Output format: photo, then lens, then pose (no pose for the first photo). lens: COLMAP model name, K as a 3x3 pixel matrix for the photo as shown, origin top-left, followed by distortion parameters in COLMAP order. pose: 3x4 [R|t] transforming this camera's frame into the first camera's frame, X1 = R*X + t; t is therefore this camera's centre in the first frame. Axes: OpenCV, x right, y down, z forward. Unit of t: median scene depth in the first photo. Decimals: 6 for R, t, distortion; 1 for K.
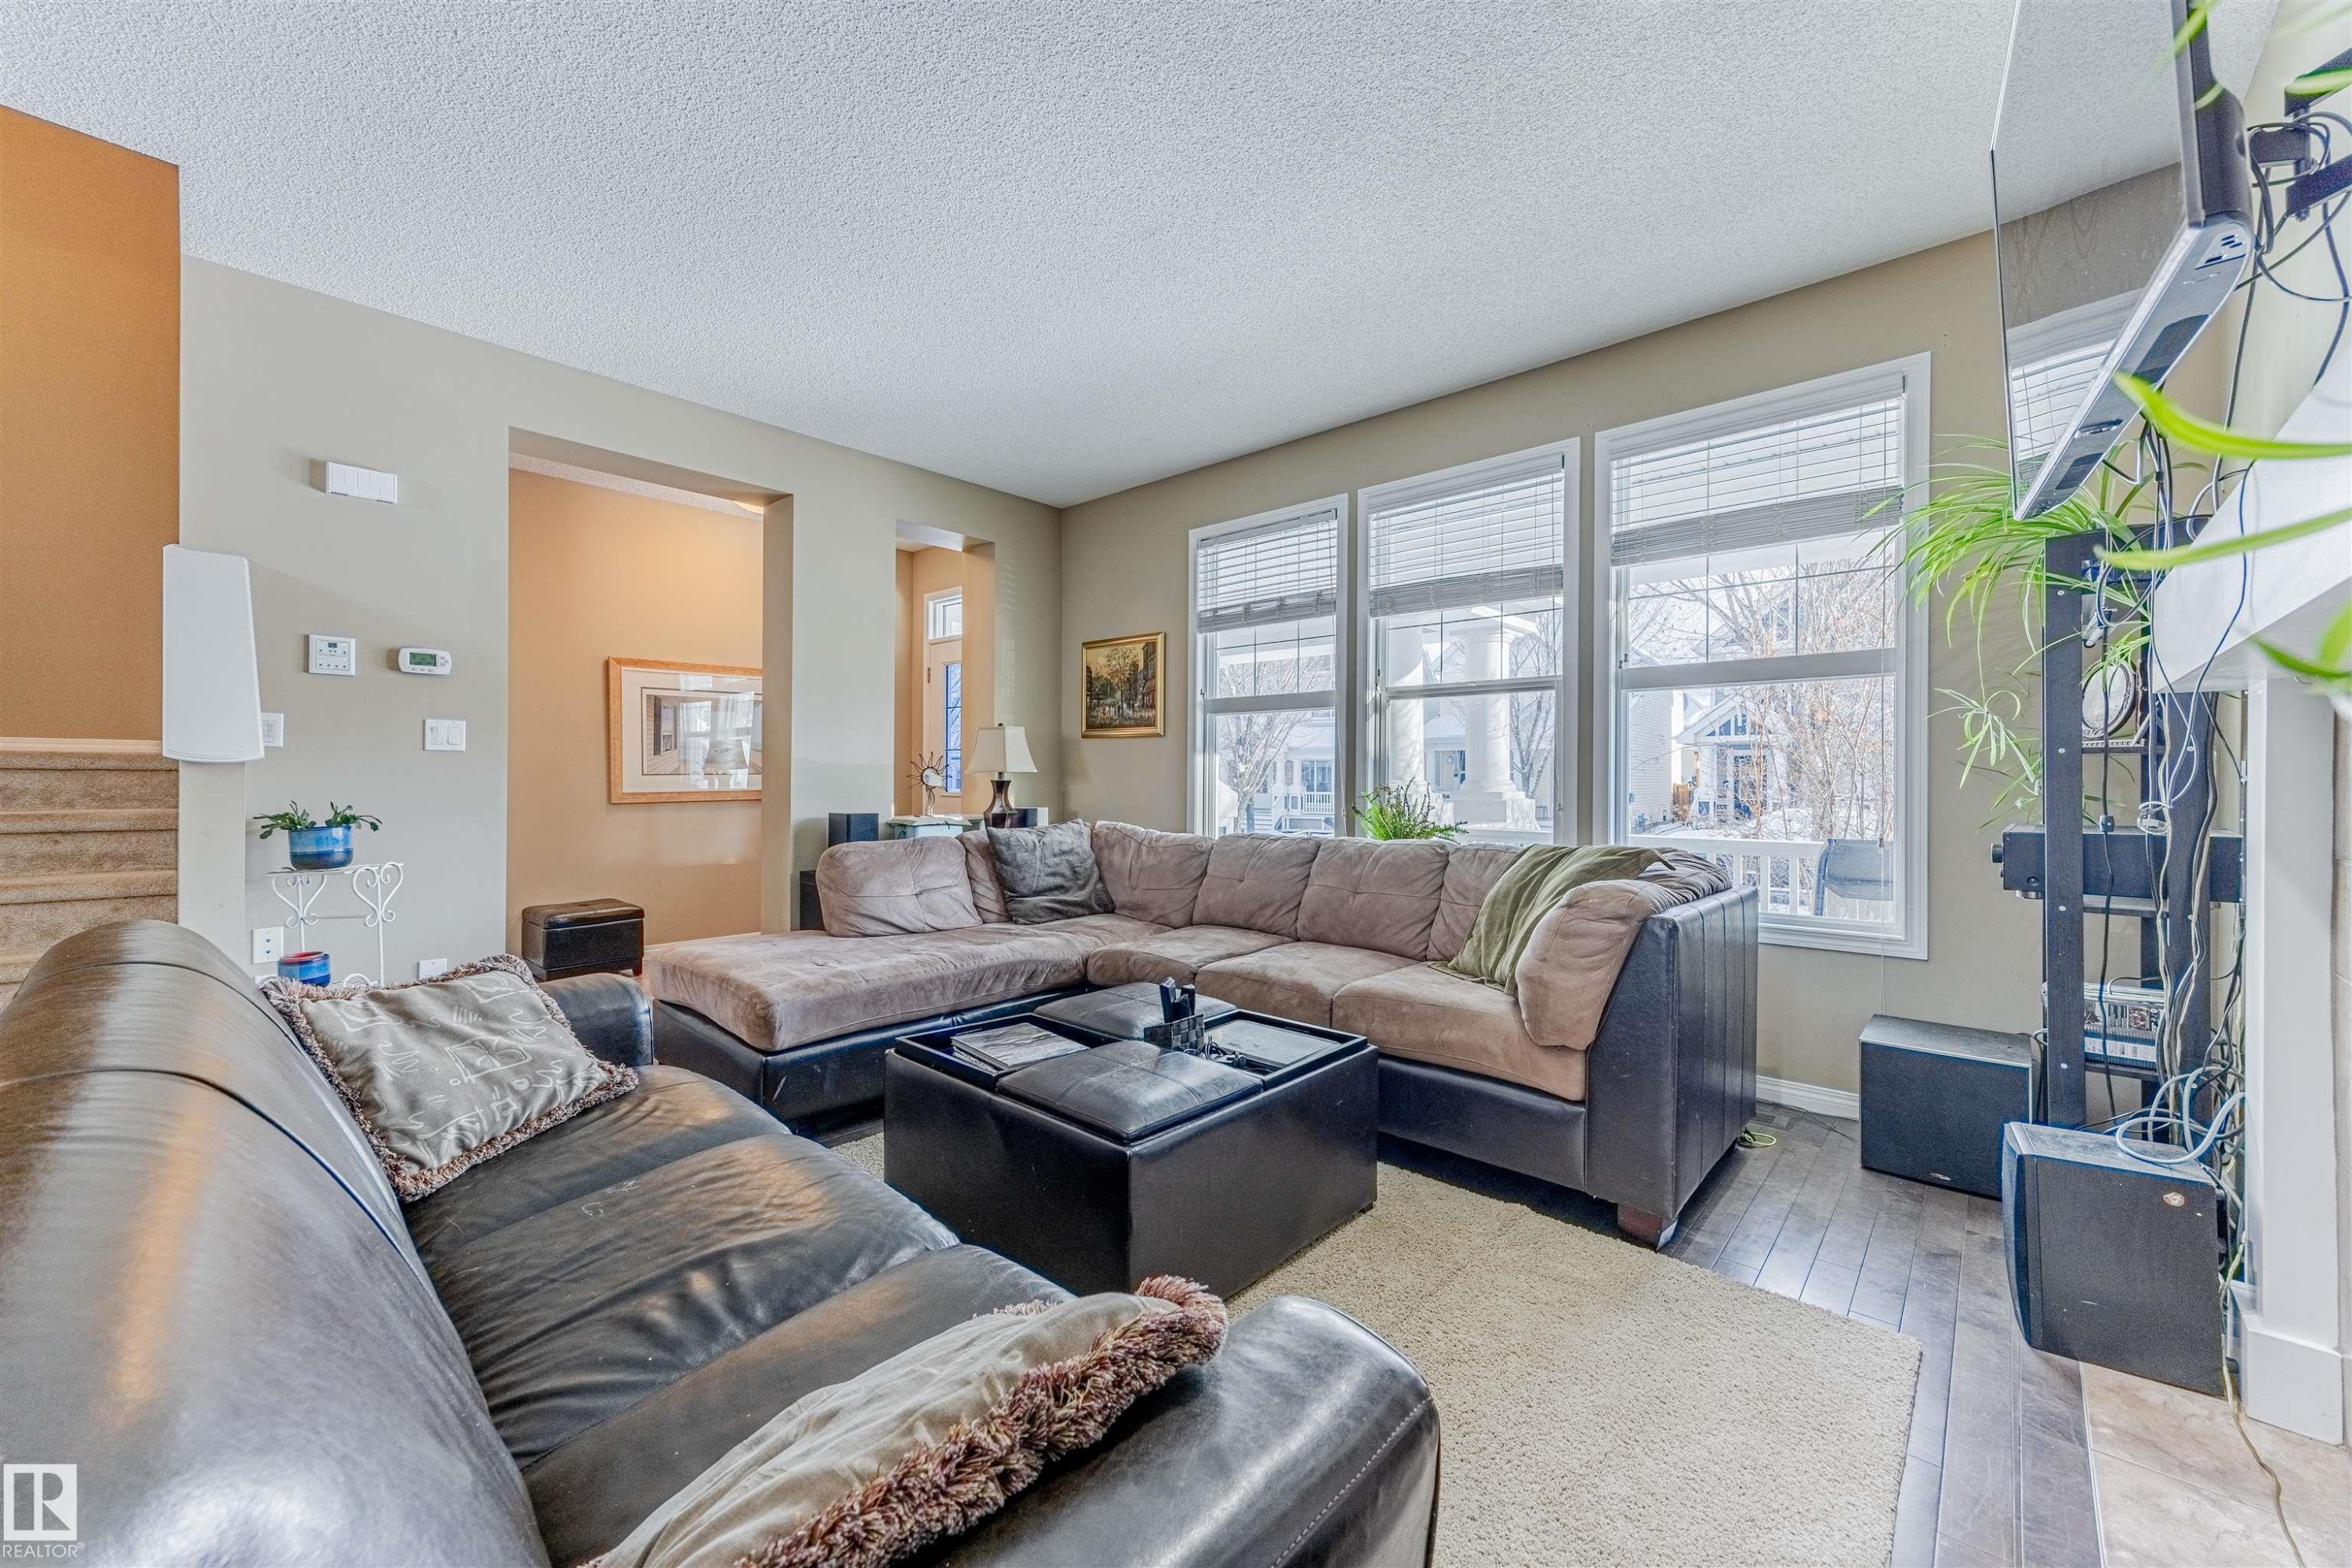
lens RADIAL K [[899.2, 0, 1178.2], [0, 899.2, 778.8], [0, 0, 1]] dist [0.000142, -0.000149]
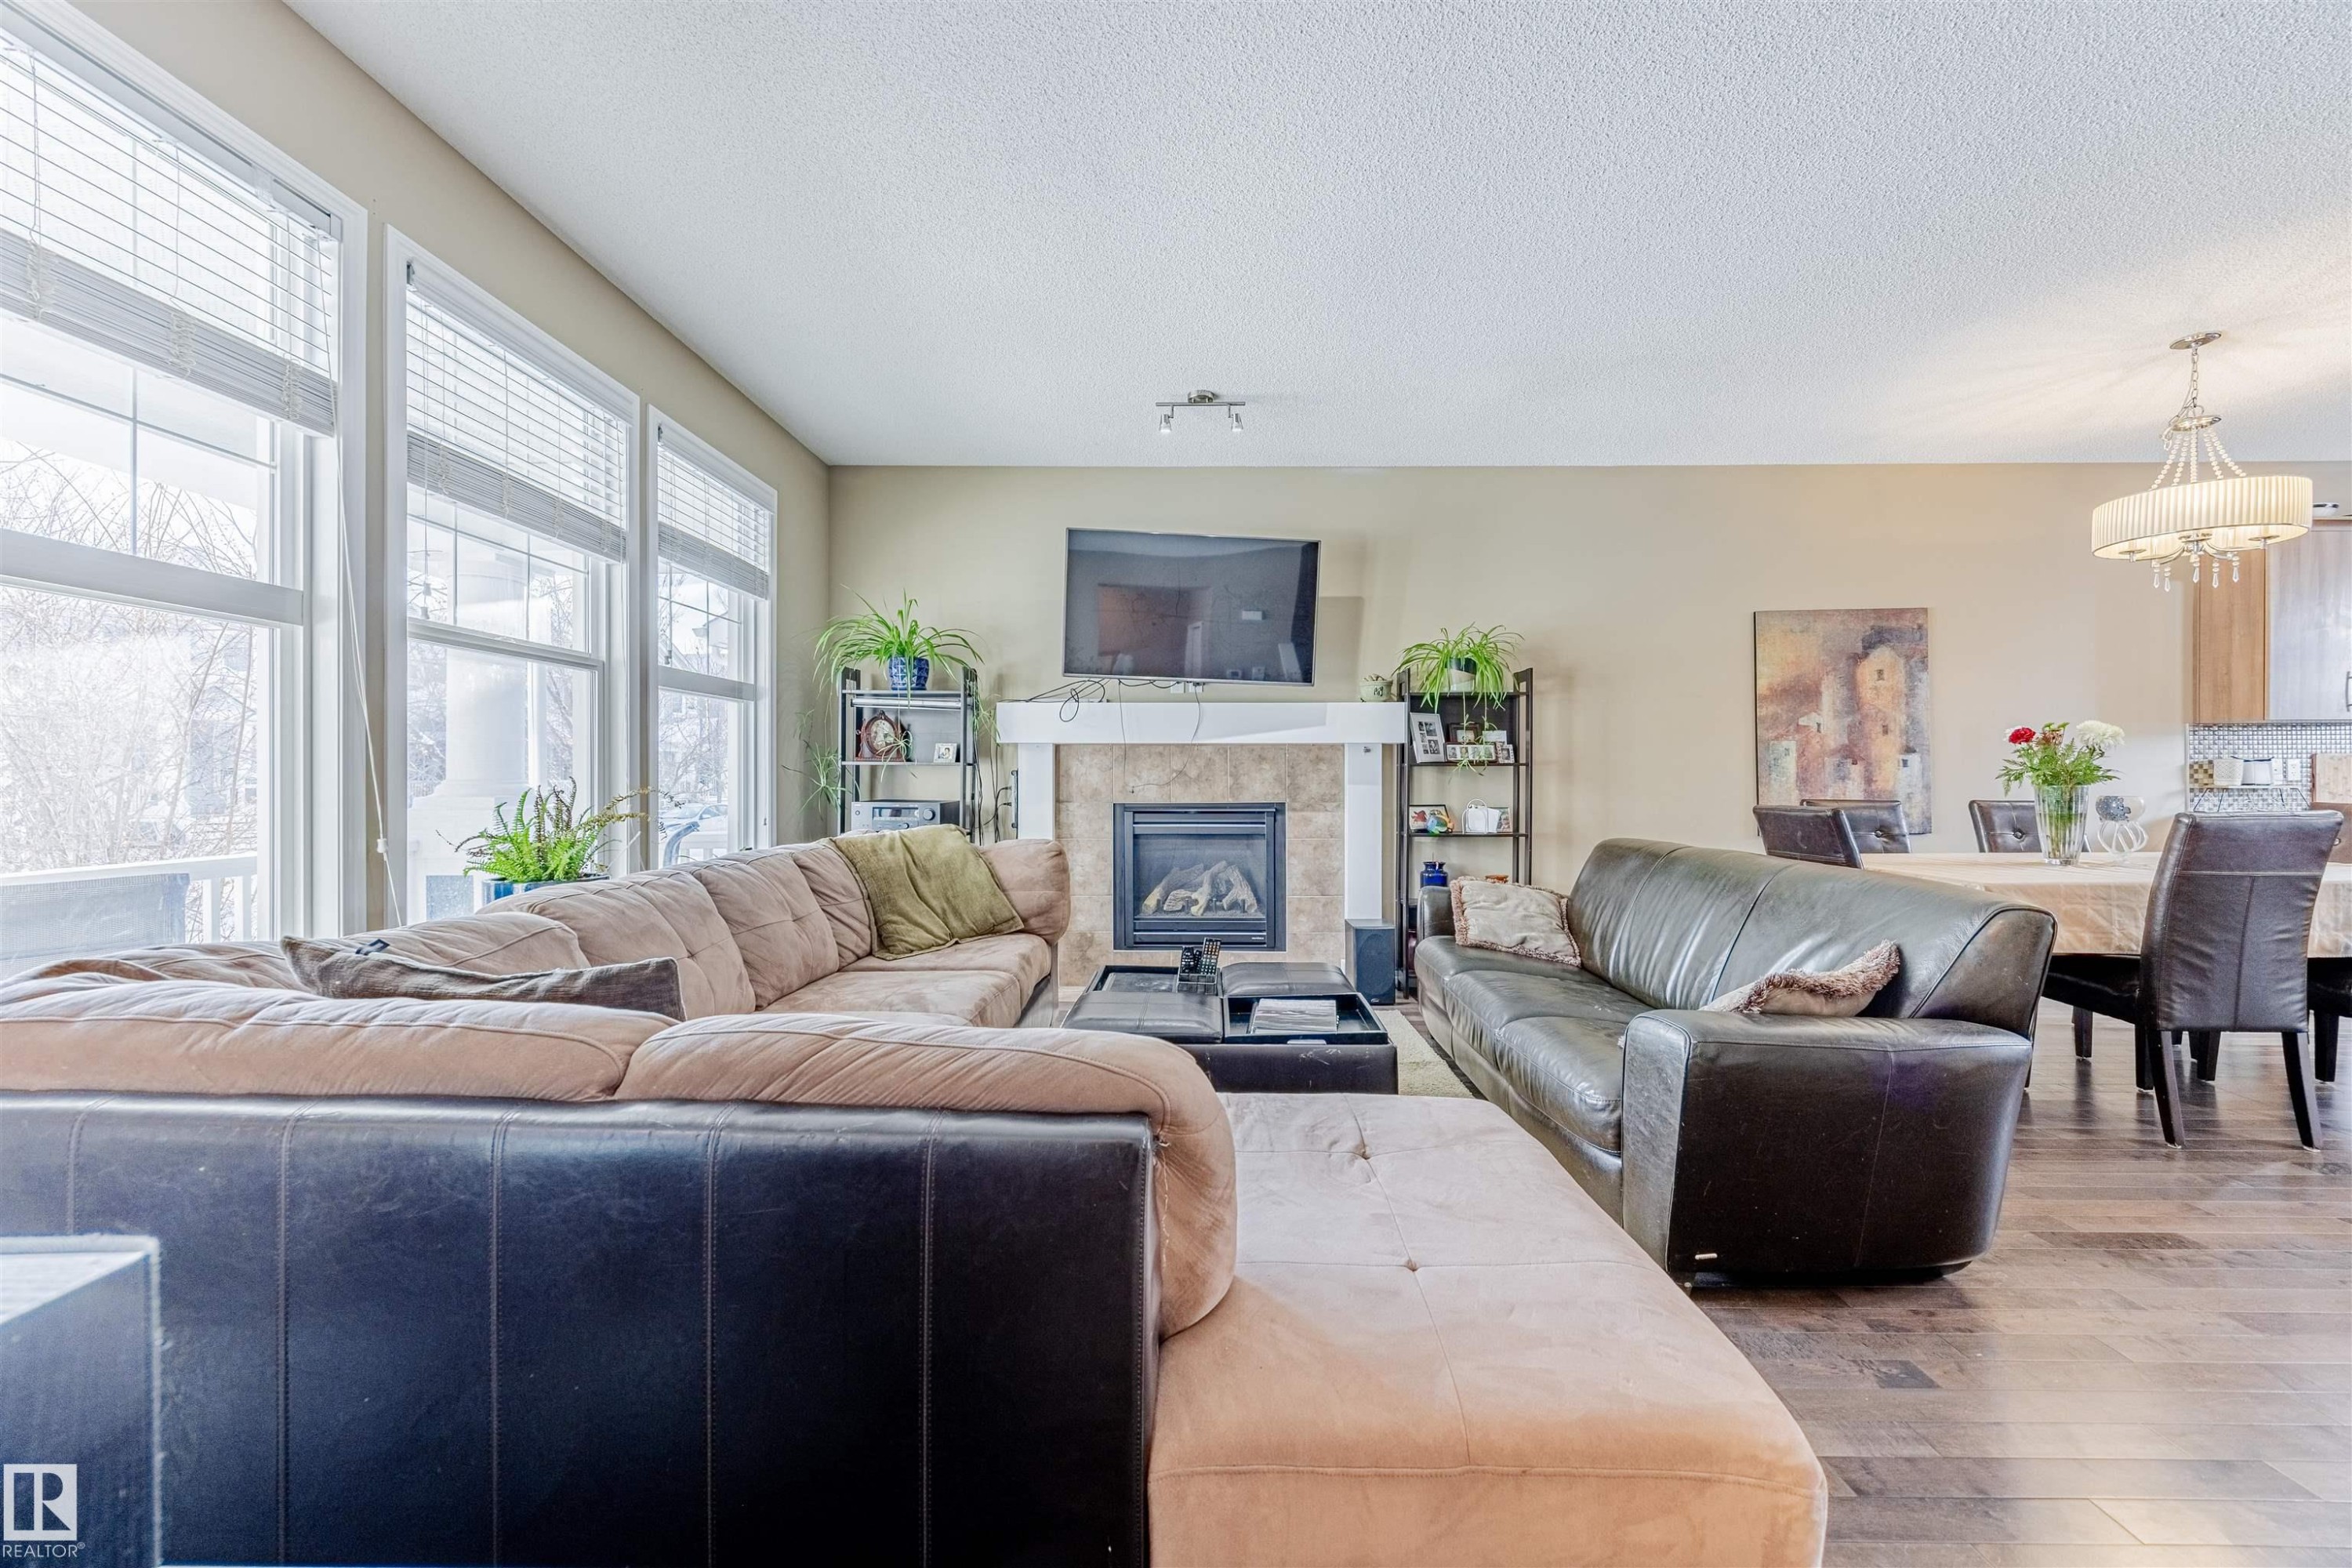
lens RADIAL K [[899.2, 0, 1178.2], [0, 899.2, 778.8], [0, 0, 1]] dist [0.000142, -0.000149]
pose [[-0.665840, -0.001403, 0.746094, -0.546007], [0.000534, 0.999997, 0.002357, 0.002540], [-0.746095, 0.001968, -0.665837, 1.091998]]
